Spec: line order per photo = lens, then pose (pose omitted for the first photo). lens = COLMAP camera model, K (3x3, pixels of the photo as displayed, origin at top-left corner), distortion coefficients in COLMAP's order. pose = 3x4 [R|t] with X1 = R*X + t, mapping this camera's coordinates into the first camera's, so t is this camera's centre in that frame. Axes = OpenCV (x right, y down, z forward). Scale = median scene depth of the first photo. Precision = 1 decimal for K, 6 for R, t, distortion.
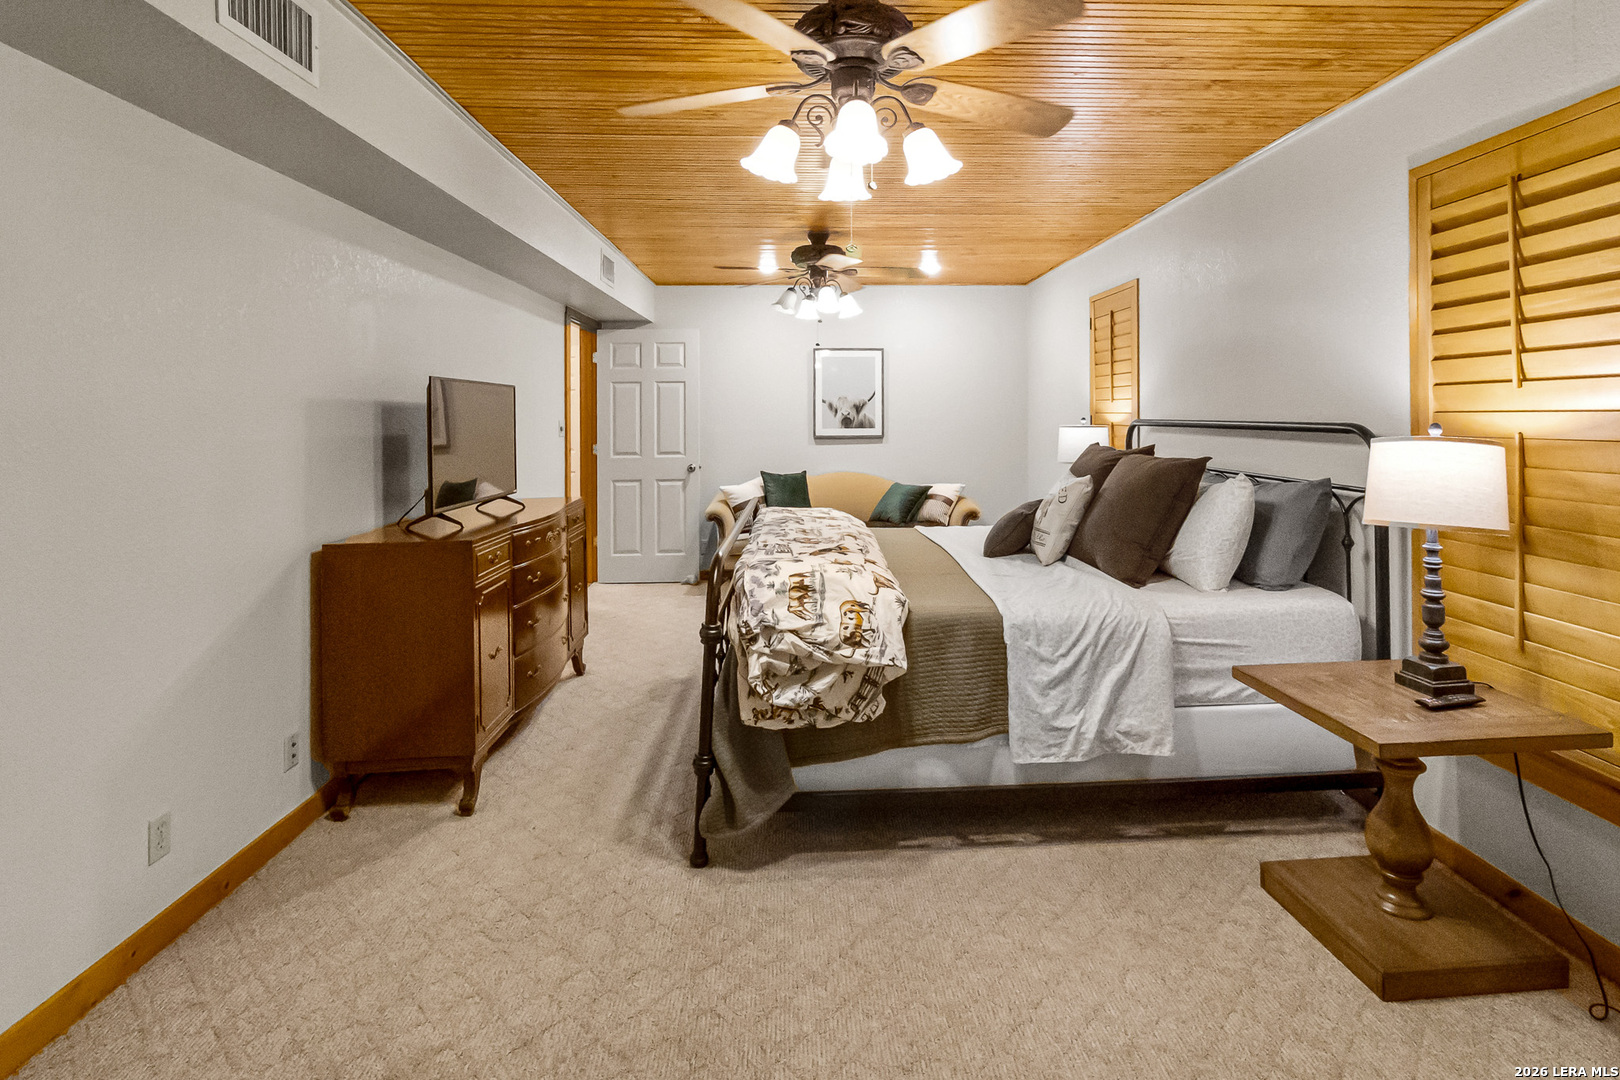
lens RADIAL K [[784.6, 0, 810.0], [0, 784.6, 540.0], [0, 0, 1]] dist [0.001634, 0.000658]
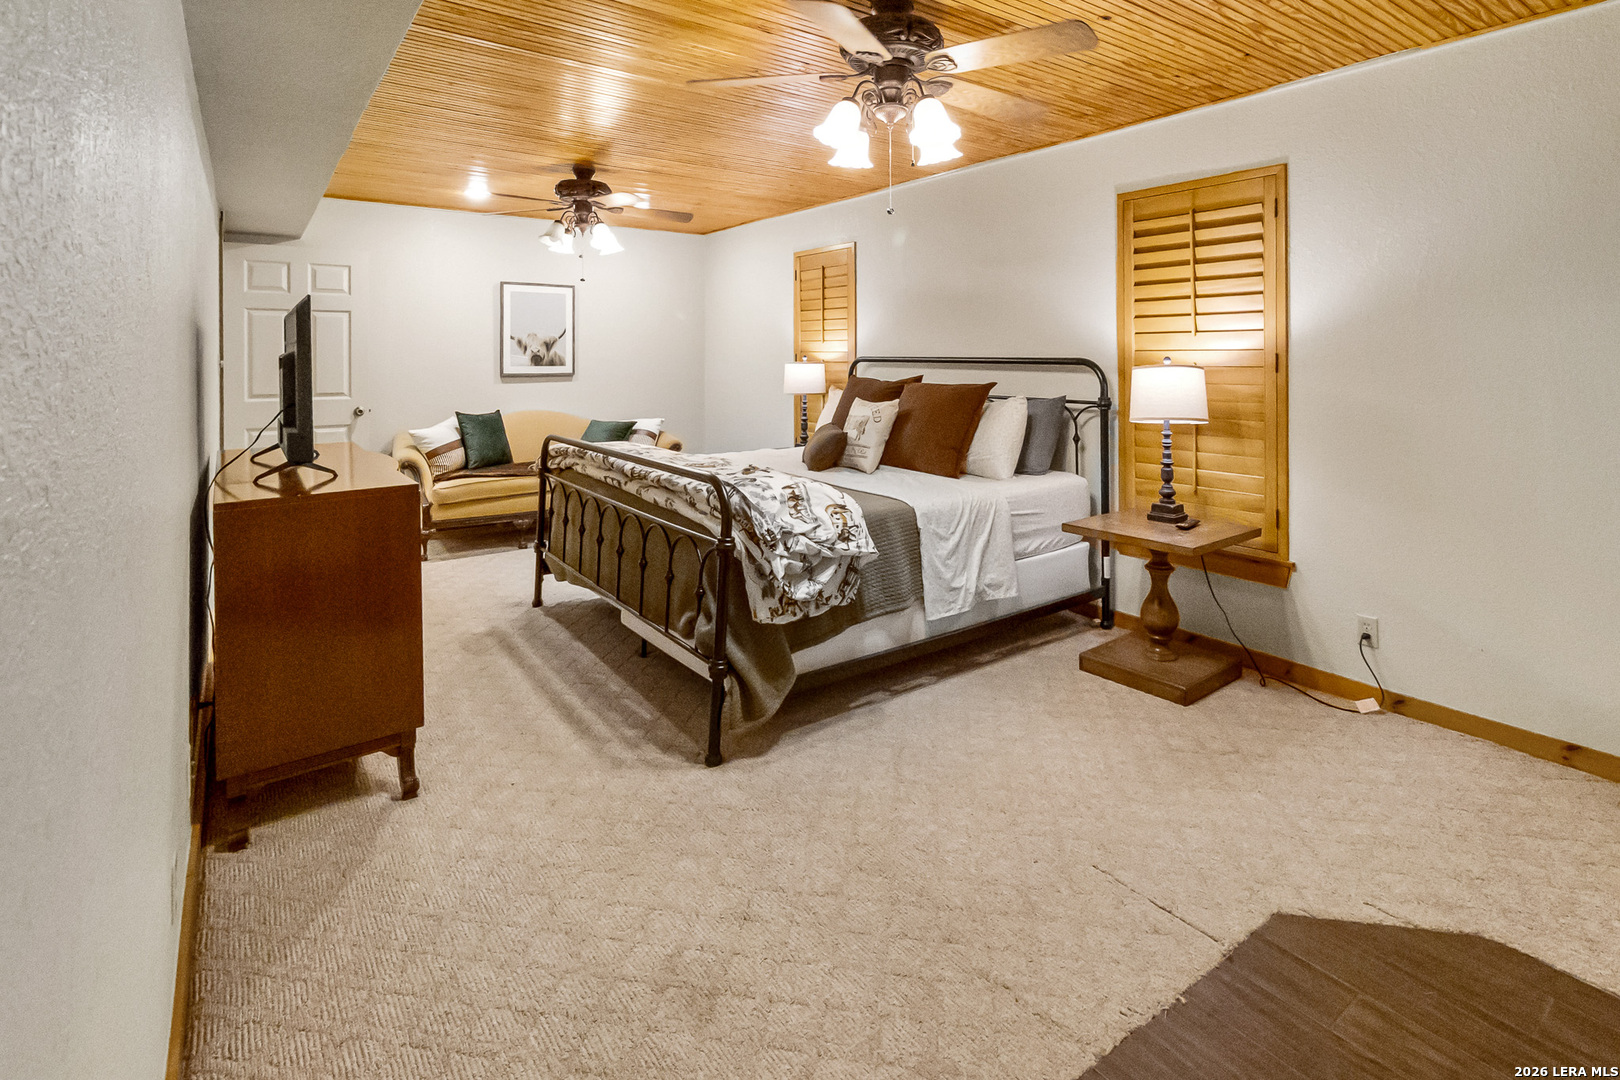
lens RADIAL K [[769.1, 0, 810.5], [0, 769.1, 494.2], [0, 0, 1]] dist [-0.000939, -0.000072]
pose [[0.845920, -0.085857, 0.526354, -0.556213], [0.076152, 0.996289, 0.040126, 0.012153], [-0.527846, 0.006139, 0.849318, 0.029465]]
